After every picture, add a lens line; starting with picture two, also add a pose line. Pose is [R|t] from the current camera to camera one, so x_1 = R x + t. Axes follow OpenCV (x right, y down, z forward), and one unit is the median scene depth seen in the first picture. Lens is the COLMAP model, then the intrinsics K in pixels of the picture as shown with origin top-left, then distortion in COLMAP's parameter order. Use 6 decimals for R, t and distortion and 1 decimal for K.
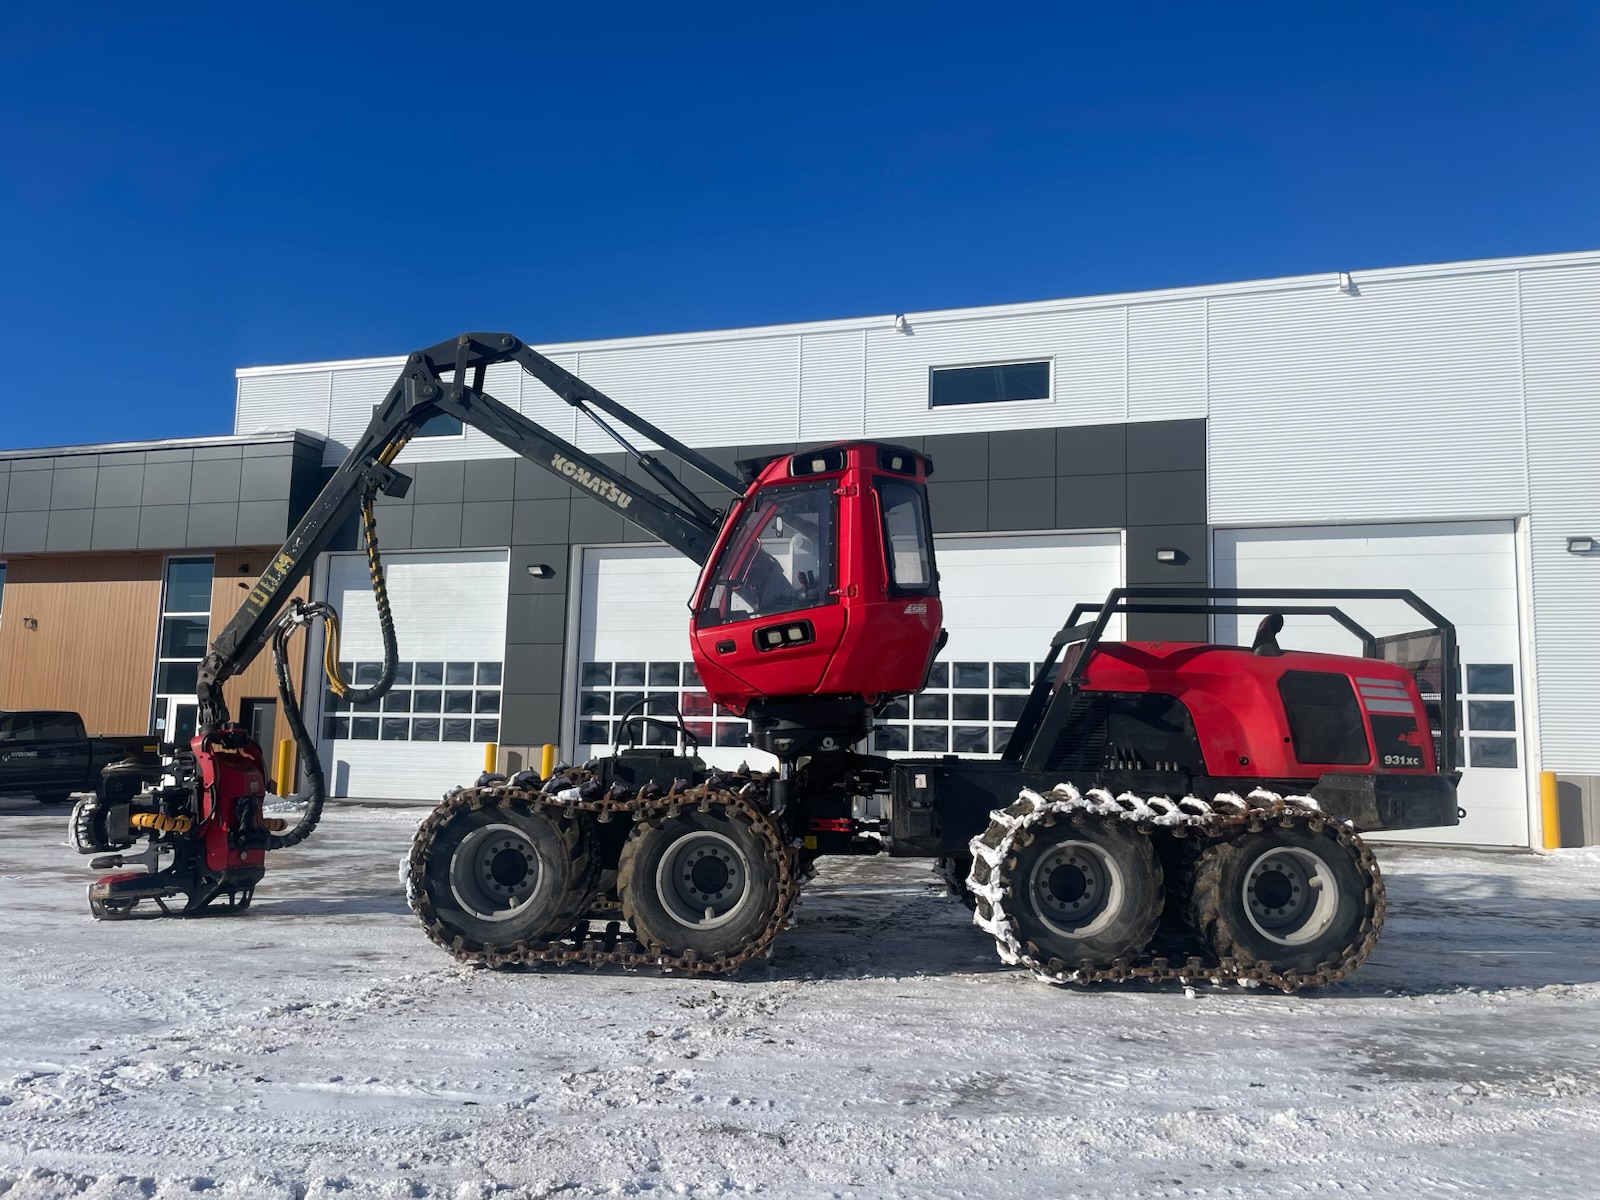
lens RADIAL K [[1209.8, 0, 798.7], [0, 1209.8, 593.4], [0, 0, 1]] dist [0.068767, -0.084620]
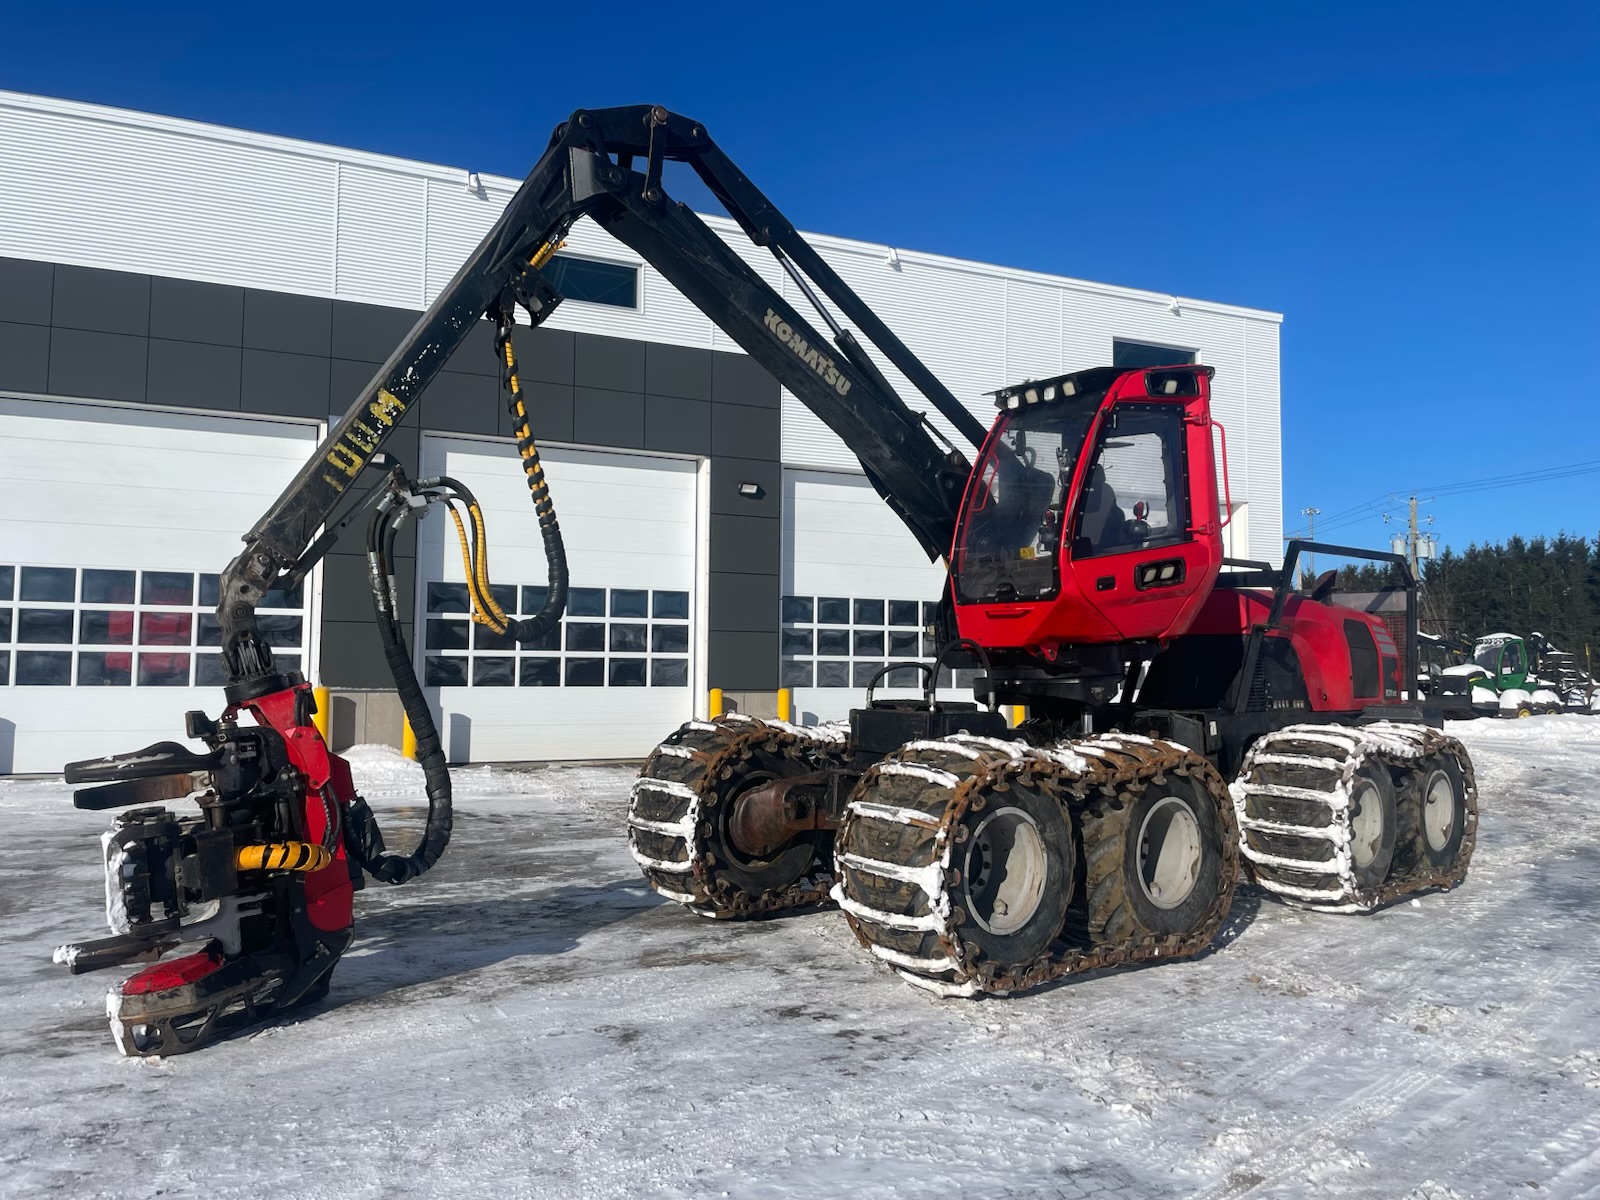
lens RADIAL K [[1209.8, 0, 801.6], [0, 1209.8, 592.3], [0, 0, 1]] dist [0.068767, -0.084620]
pose [[0.742121, 0.030713, 0.669561, -0.669338], [-0.074126, 0.996583, 0.036446, 0.029263], [-0.666154, -0.076679, 0.741862, 0.416644]]
